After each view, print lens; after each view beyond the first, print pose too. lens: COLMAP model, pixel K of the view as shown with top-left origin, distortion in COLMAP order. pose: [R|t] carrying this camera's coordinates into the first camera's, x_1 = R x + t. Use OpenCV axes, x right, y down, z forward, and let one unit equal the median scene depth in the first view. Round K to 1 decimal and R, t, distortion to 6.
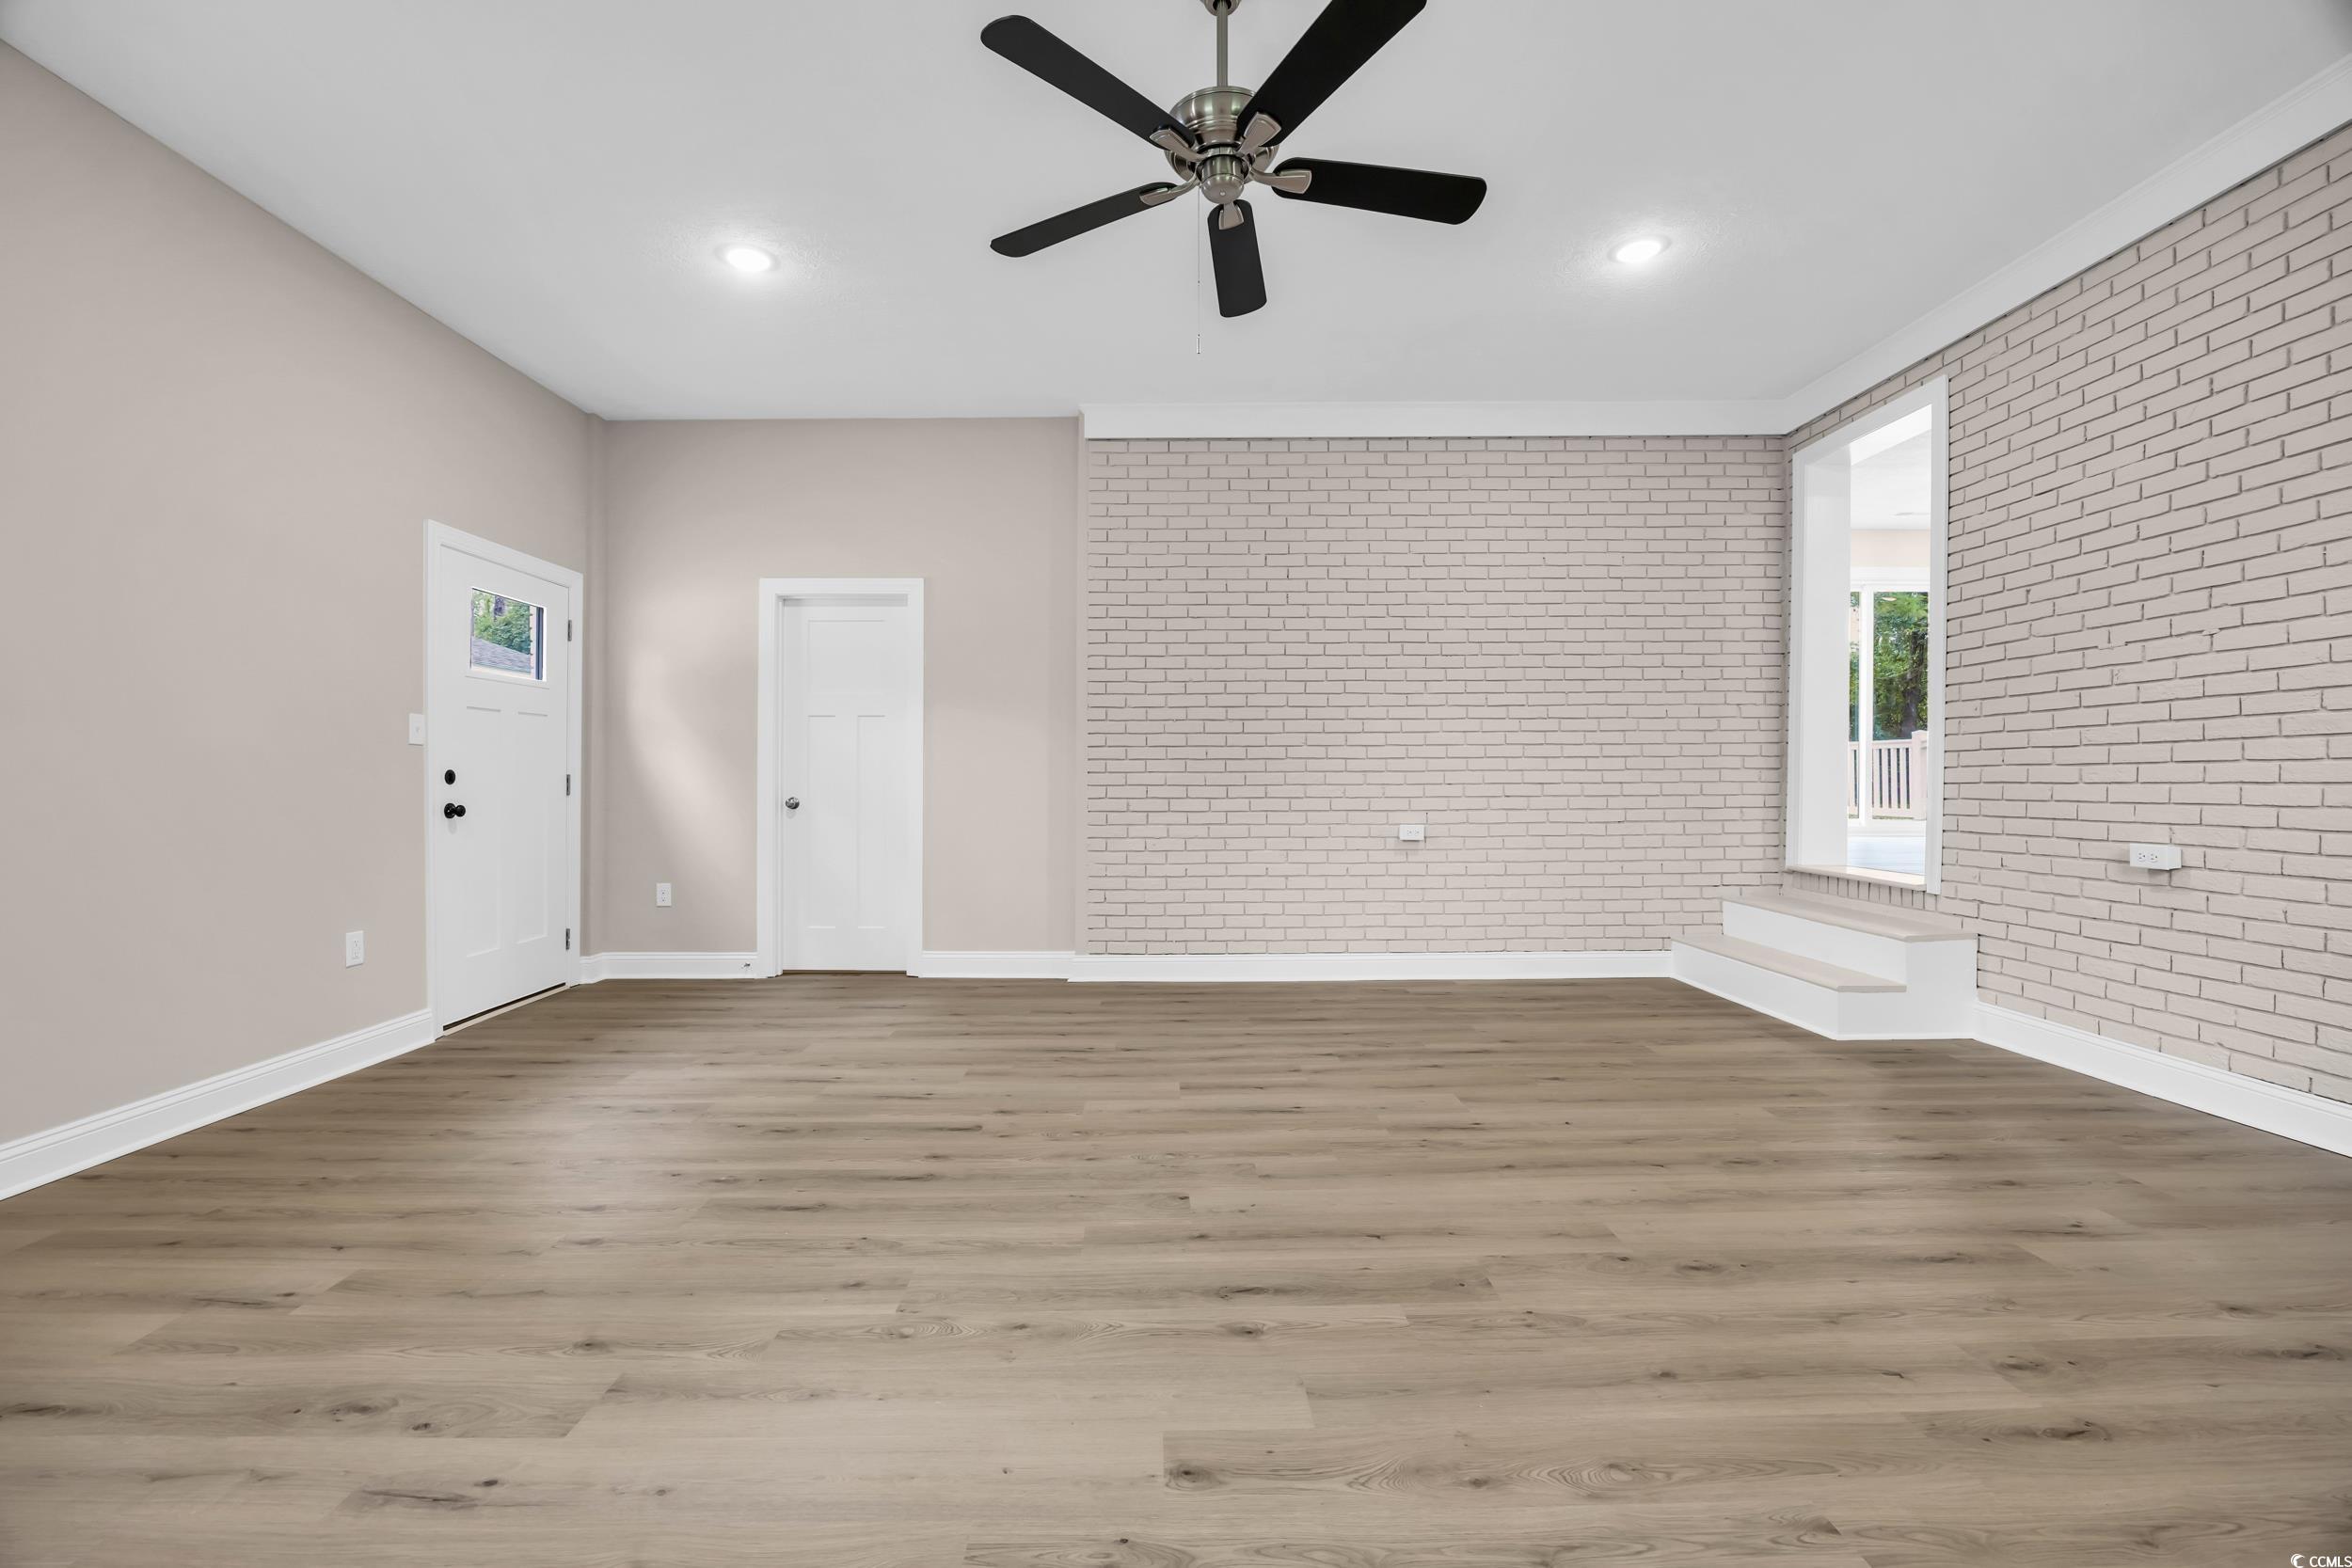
lens RADIAL K [[972.2, 0, 1160.8], [0, 972.2, 778.9], [0, 0, 1]] dist [-0.017523, 0.001298]
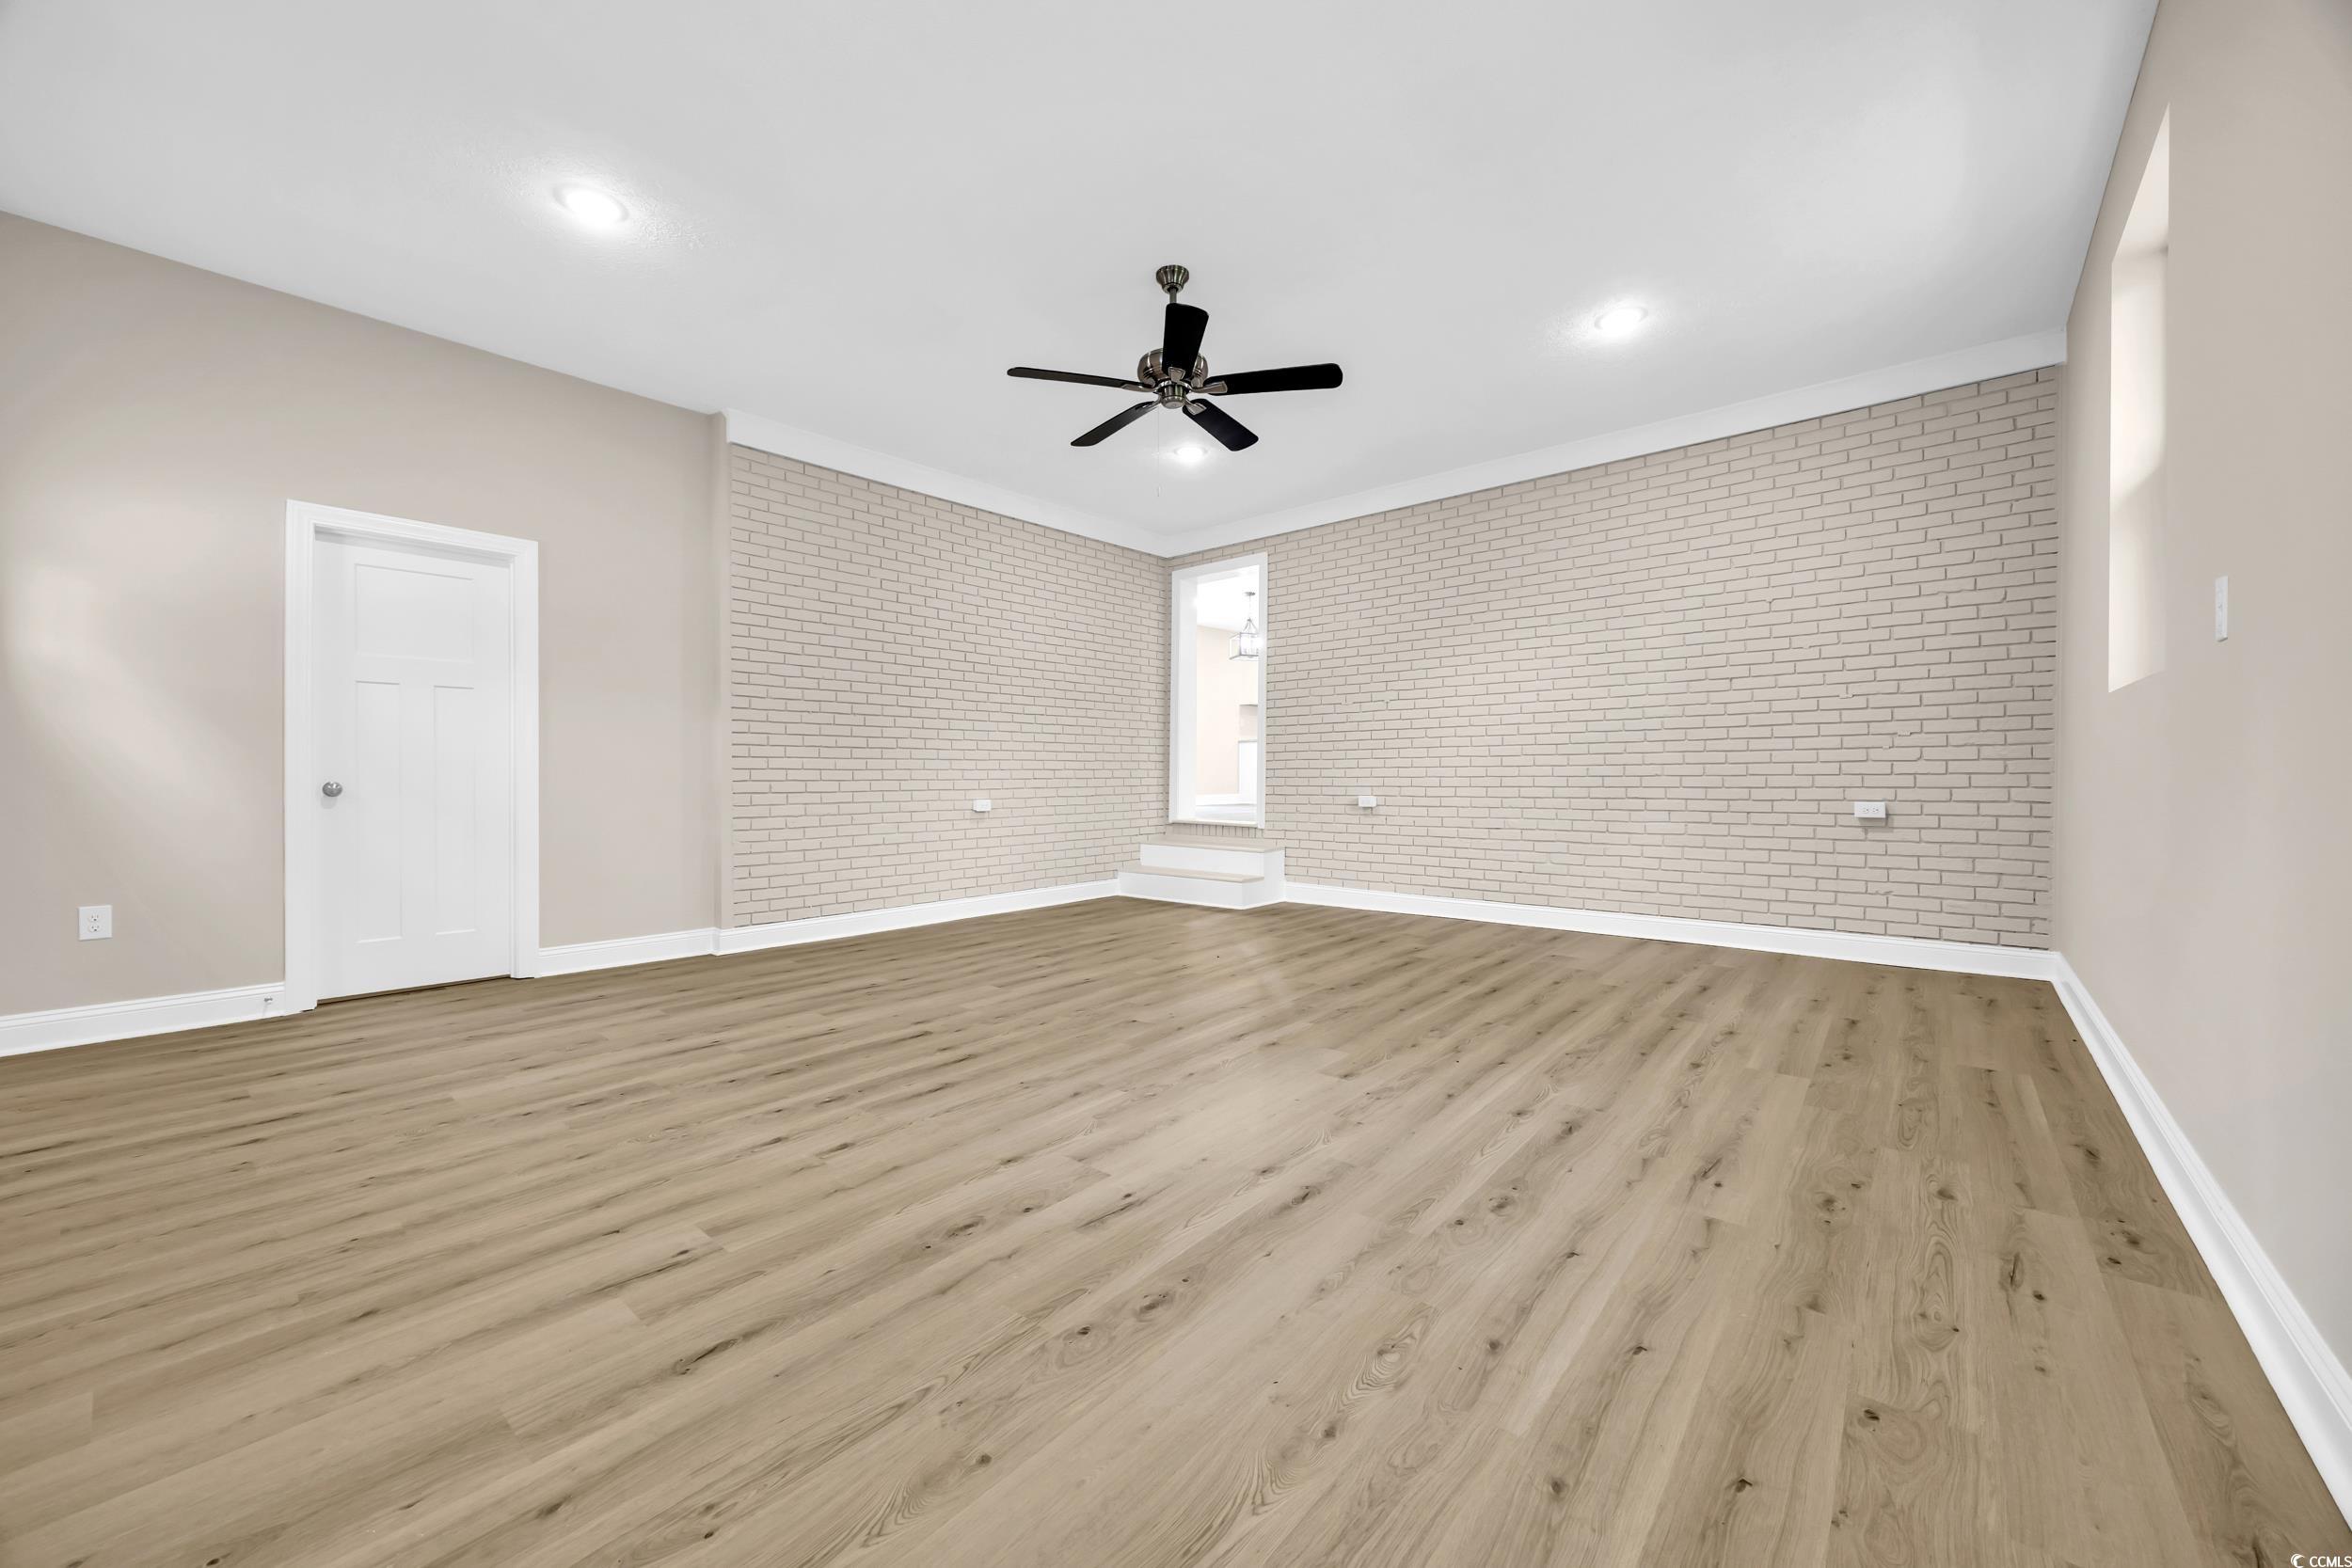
lens RADIAL K [[893.5, 0, 1172.0], [0, 893.5, 780.9], [0, 0, 1]] dist [-0.006248, 0.001044]
pose [[0.652376, -0.003531, 0.757887, -0.707622], [0.000035, 0.999989, 0.004629, 0.021570], [-0.757895, -0.002993, 0.652370, -0.000738]]
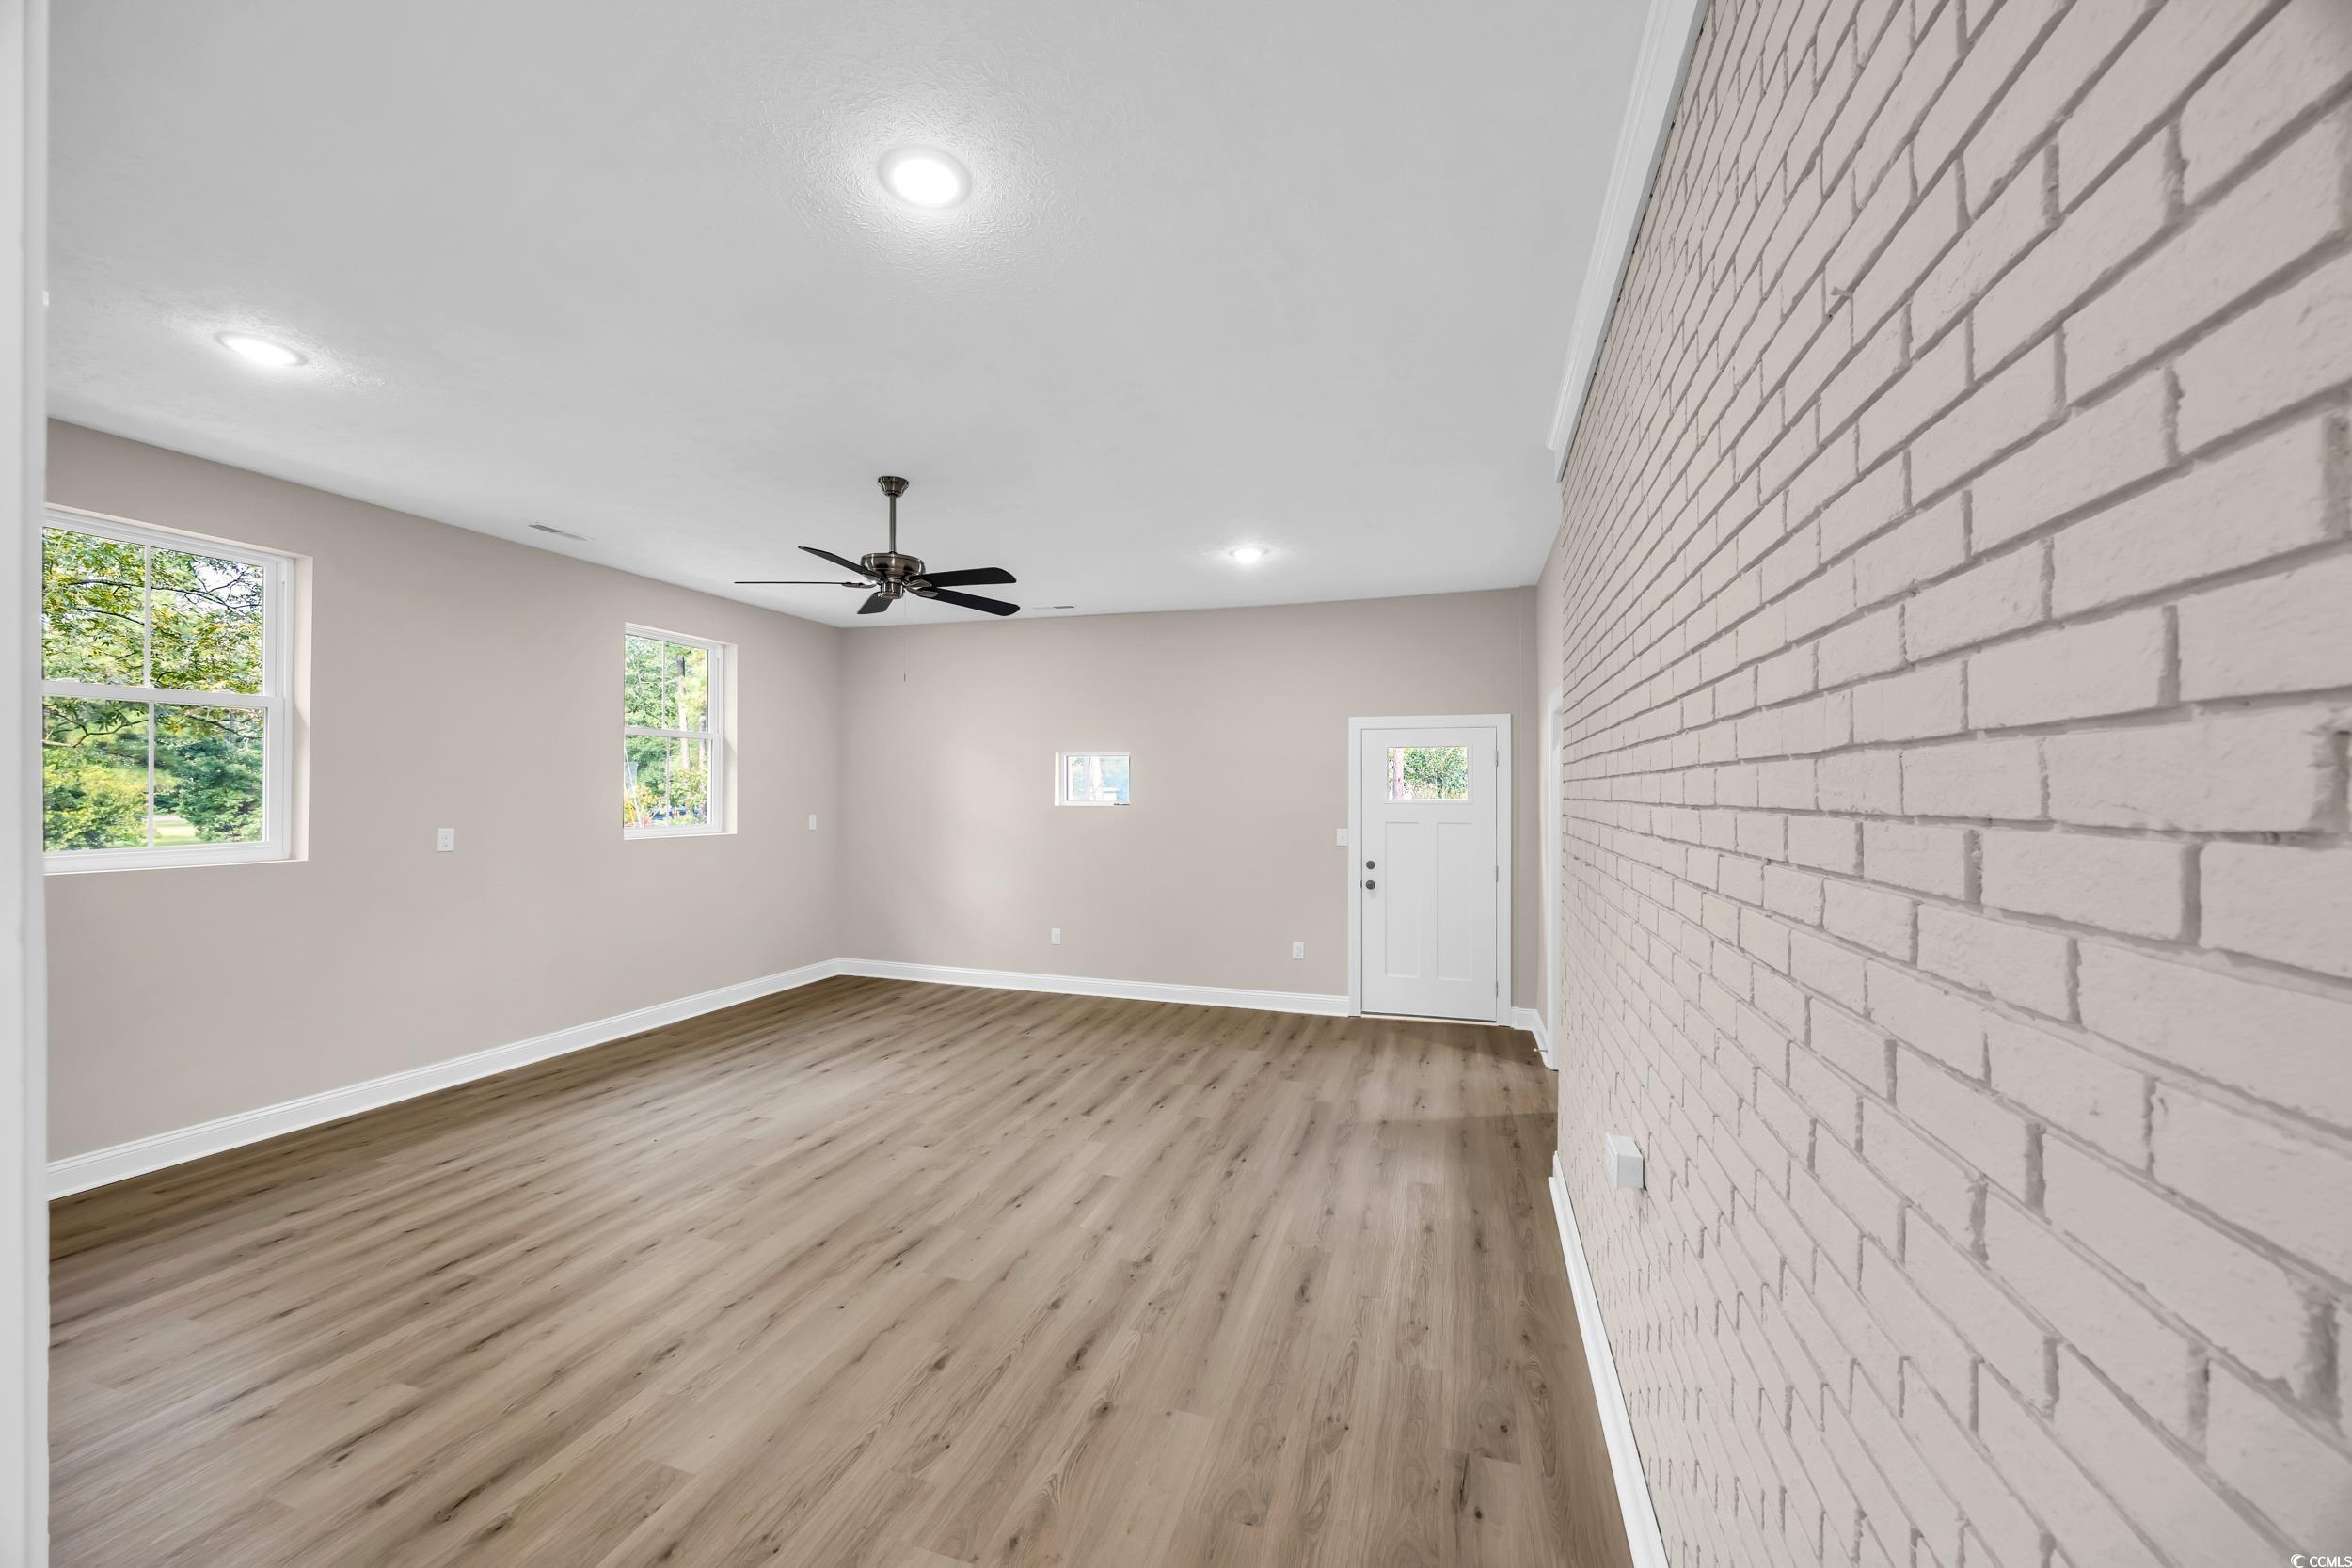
lens RADIAL K [[893.5, 0, 1157.4], [0, 893.5, 793.7], [0, 0, 1]] dist [-0.006248, 0.001044]
pose [[-0.328797, 0.002308, -0.944398, 0.963151], [-0.001629, 0.999994, 0.003011, -0.146458], [0.944399, 0.002528, -0.328792, 1.309720]]
